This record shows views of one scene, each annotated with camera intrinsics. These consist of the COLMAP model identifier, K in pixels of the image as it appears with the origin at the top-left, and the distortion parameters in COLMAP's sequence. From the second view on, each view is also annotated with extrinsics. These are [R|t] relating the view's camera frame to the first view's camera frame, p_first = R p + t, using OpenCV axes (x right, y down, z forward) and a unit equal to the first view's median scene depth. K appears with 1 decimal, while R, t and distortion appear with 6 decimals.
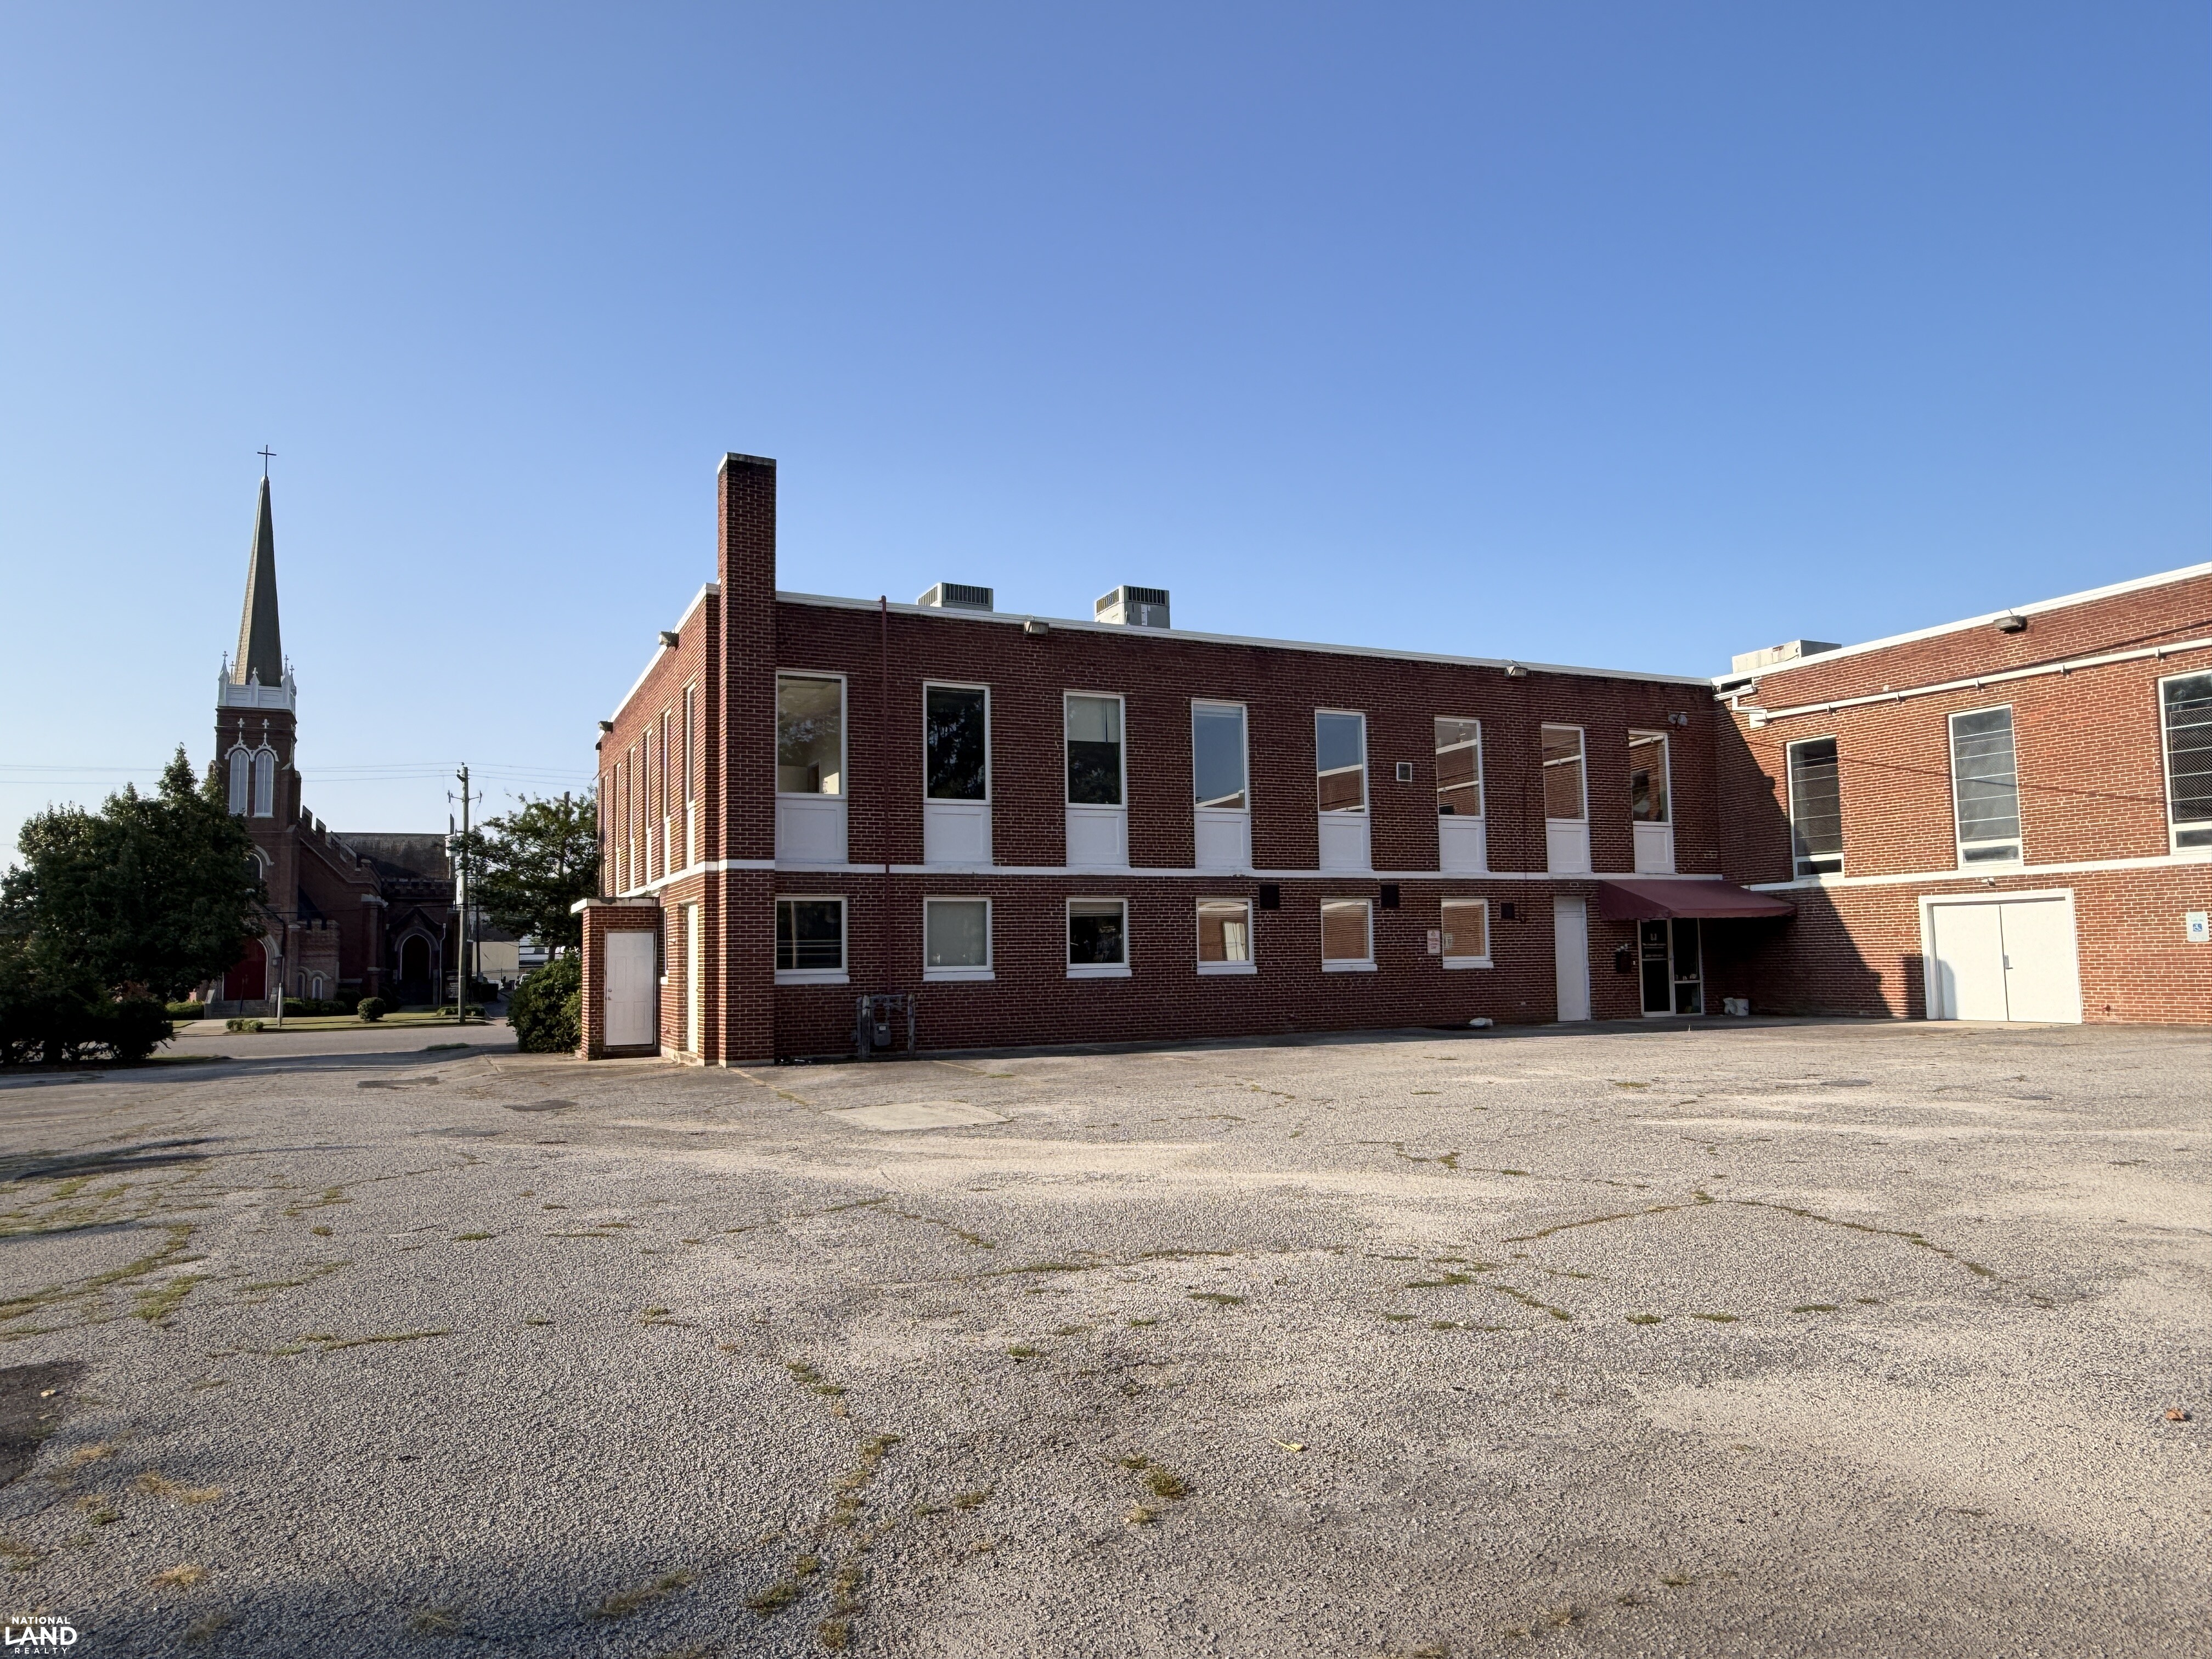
lens RADIAL K [[1434.2, 0, 1104.8], [0, 1434.2, 836.8], [0, 0, 1]] dist [0.004337, -0.000416]
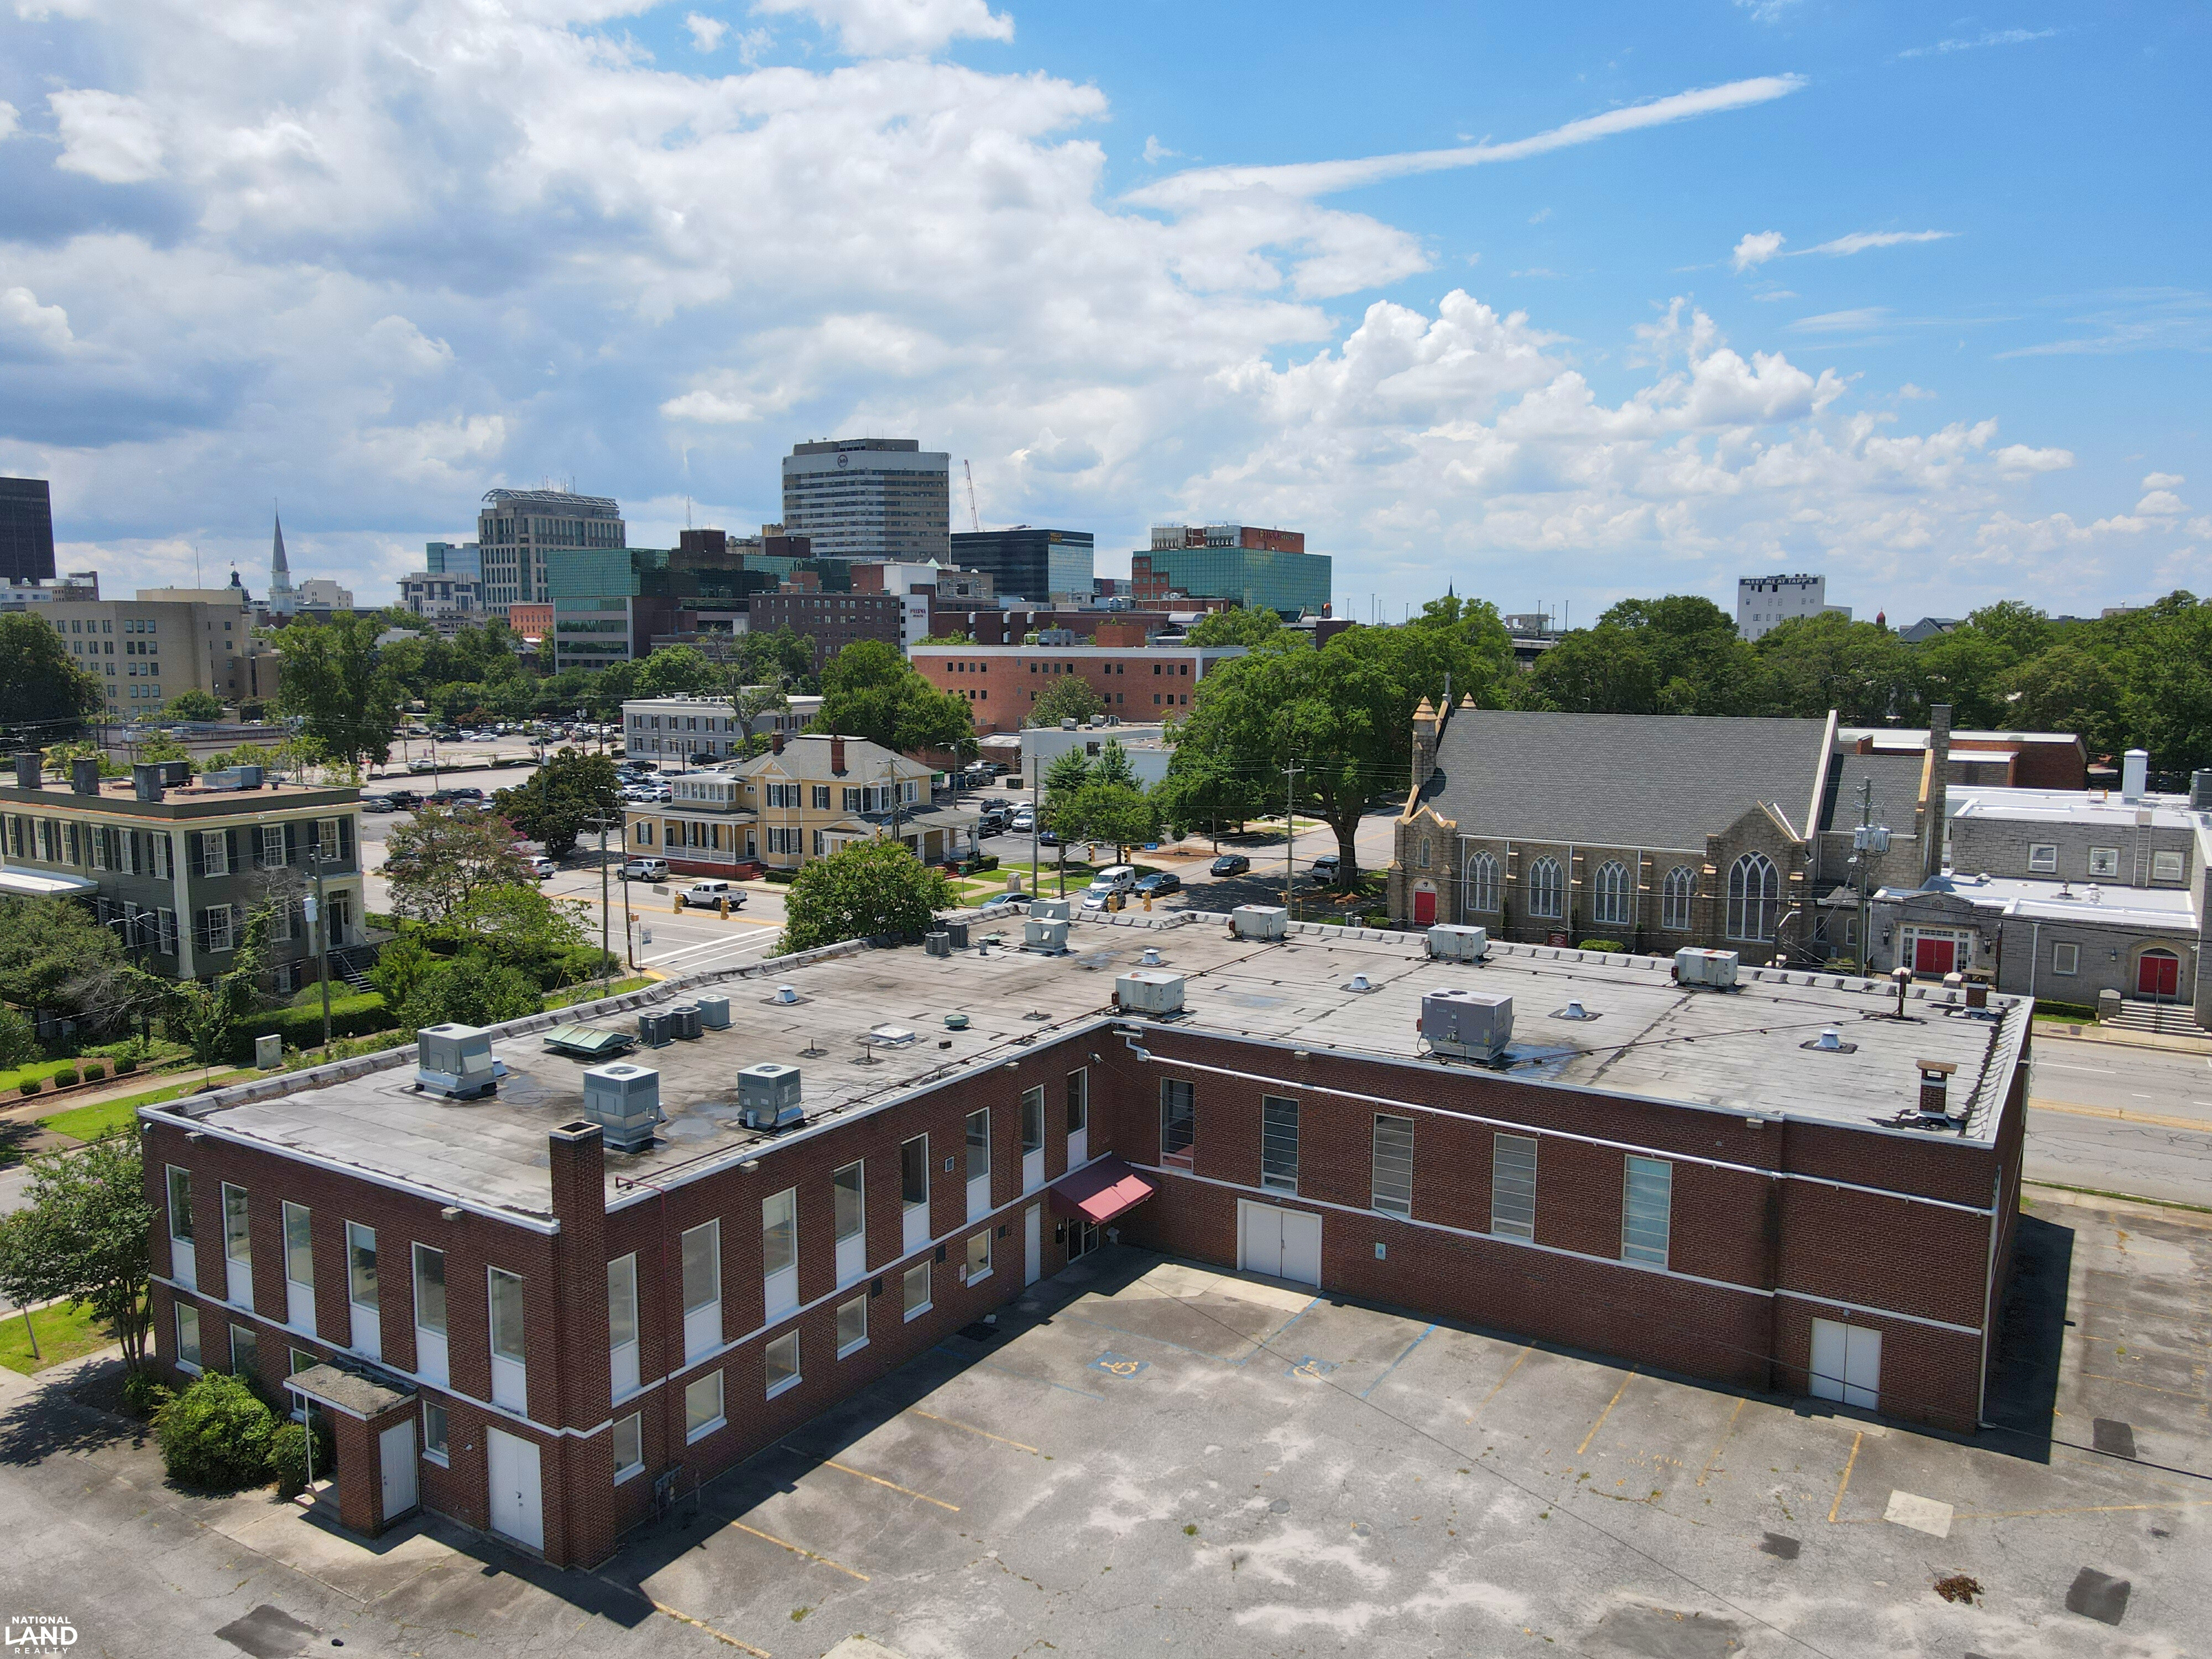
lens RADIAL K [[1628.1, 0, 1098.6], [0, 1628.1, 821.8], [0, 0, 1]] dist [-0.001063, 0.029933]
pose [[0.841085, -0.042584, 0.539224, -0.518447], [-0.062451, 0.982584, 0.175009, -0.666232], [-0.537286, -0.180872, 0.823777, -0.338372]]
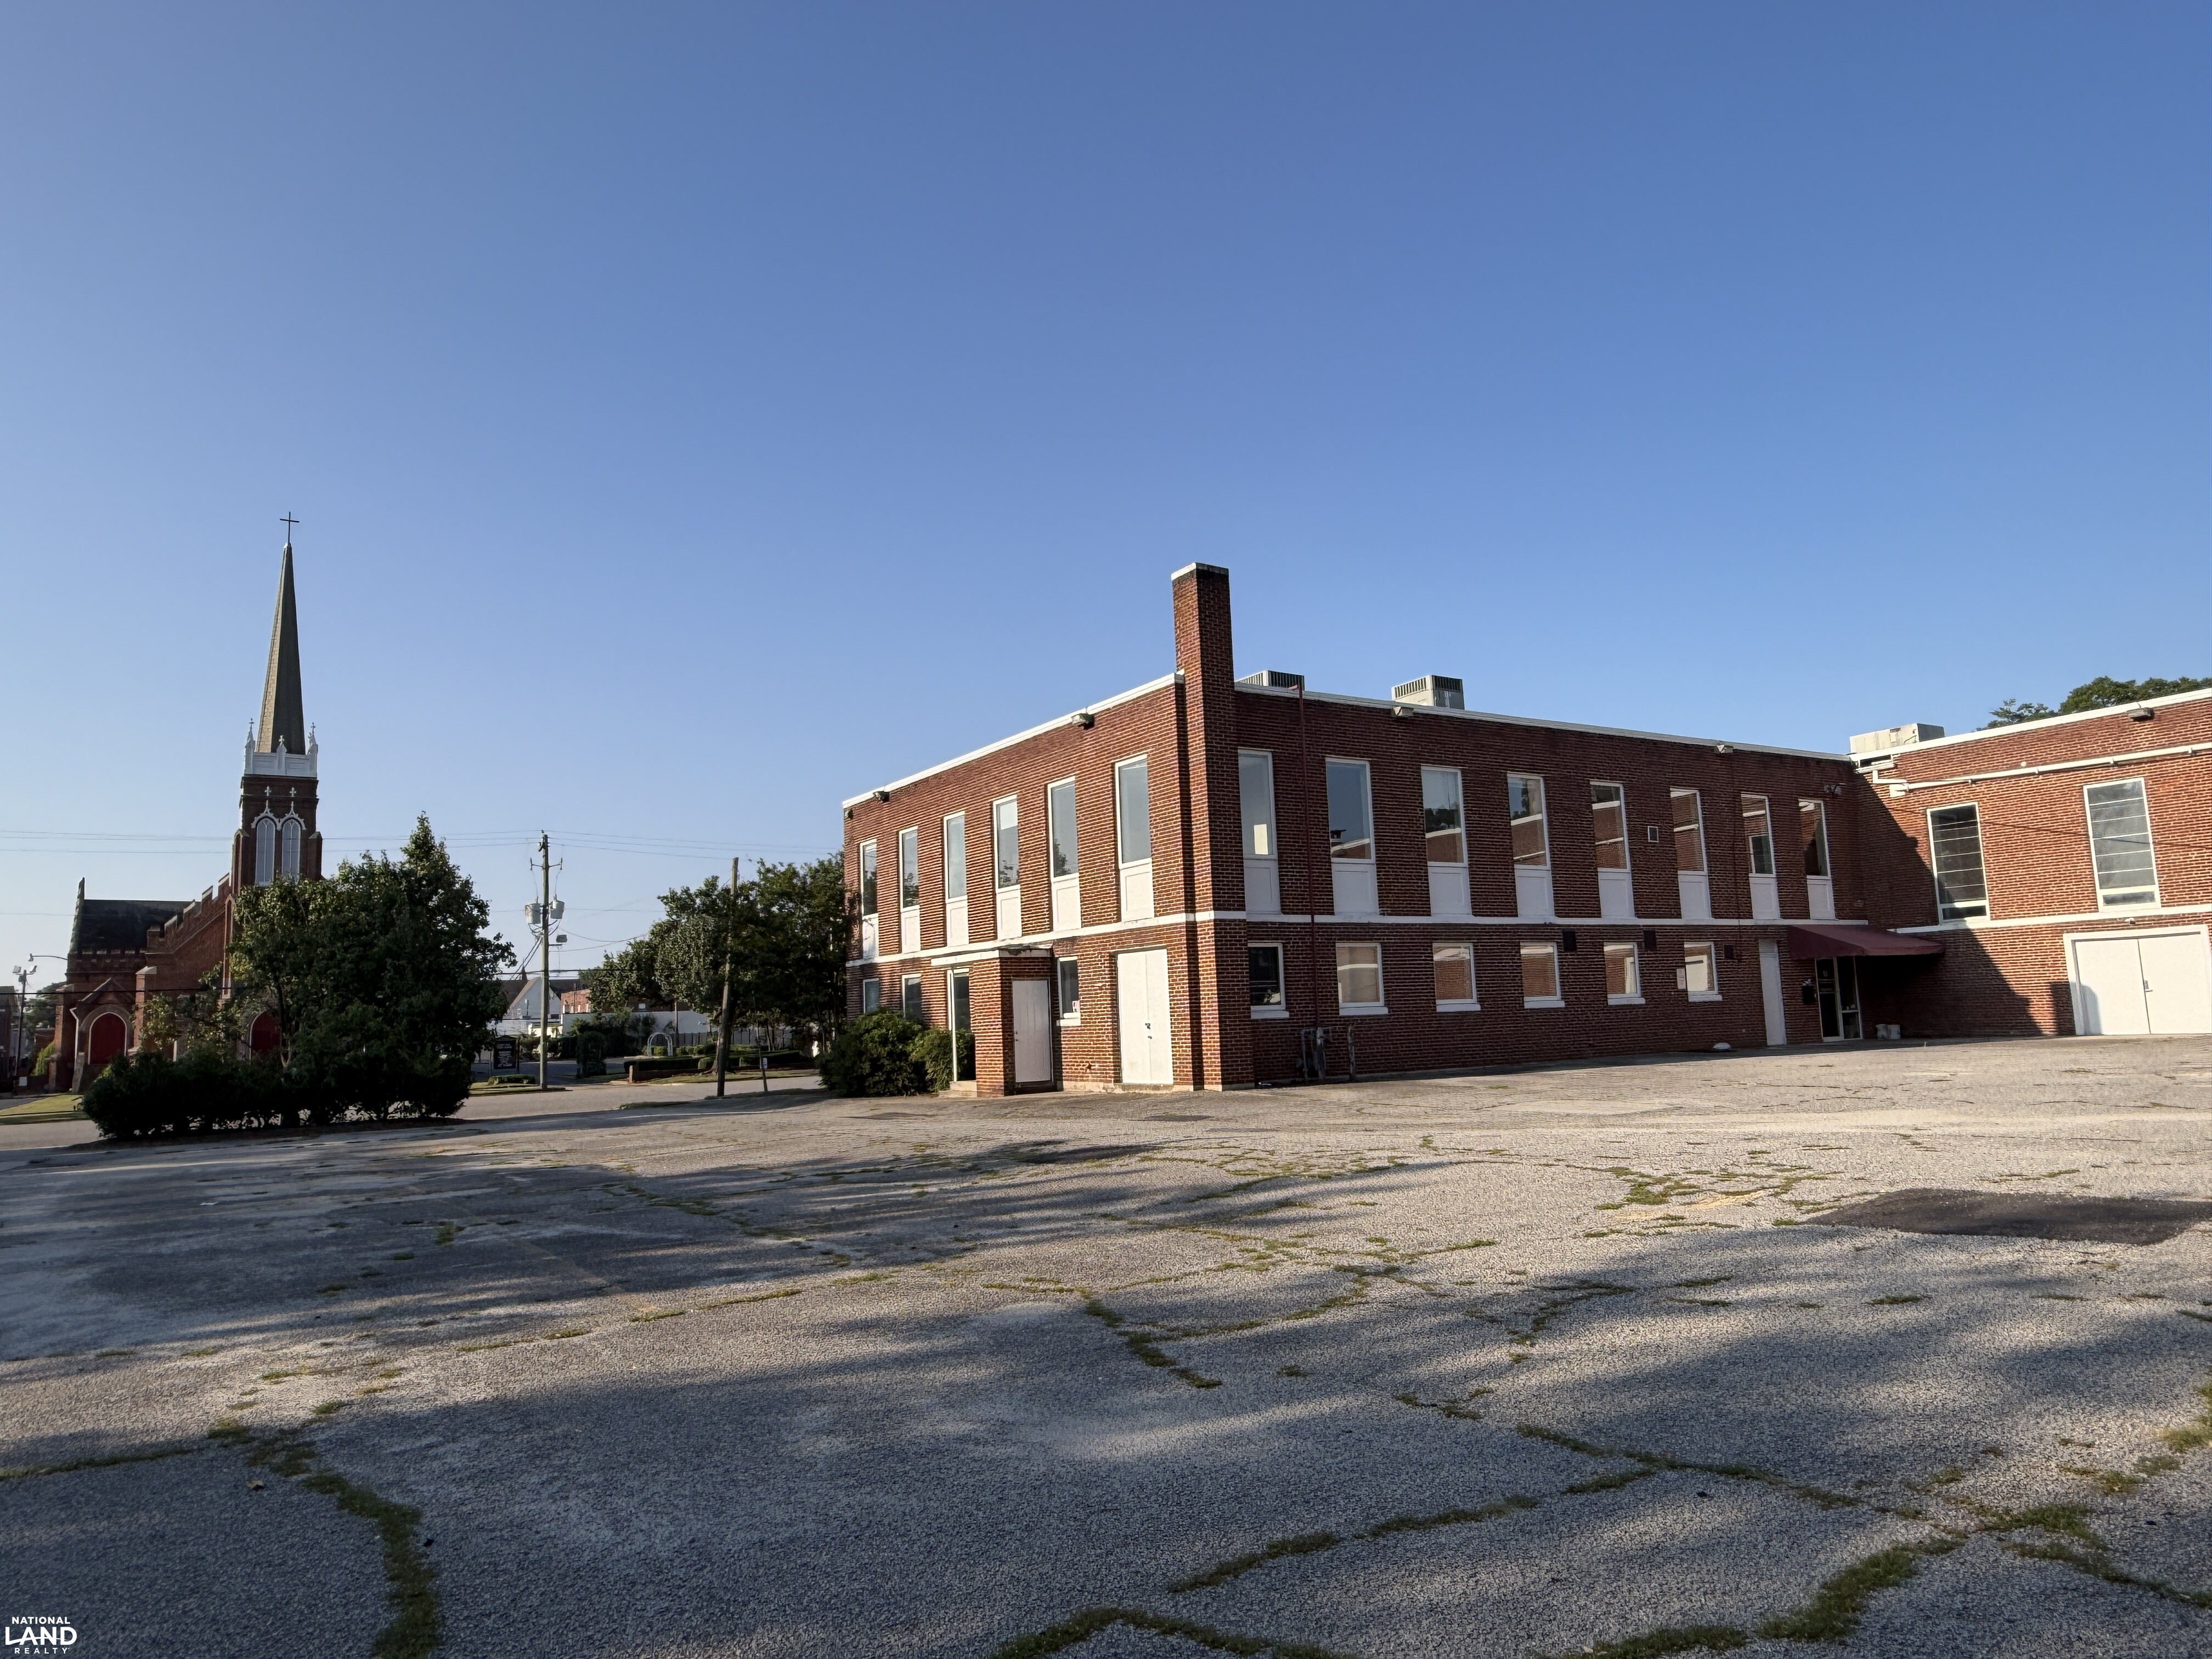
lens RADIAL K [[1434.2, 0, 1101.2], [0, 1434.2, 843.7], [0, 0, 1]] dist [0.004337, -0.000416]
pose [[0.991639, -0.004433, 0.128964, -0.393076], [0.009857, 0.999092, -0.041444, 0.006860], [-0.128663, 0.042368, 0.990783, -0.108204]]
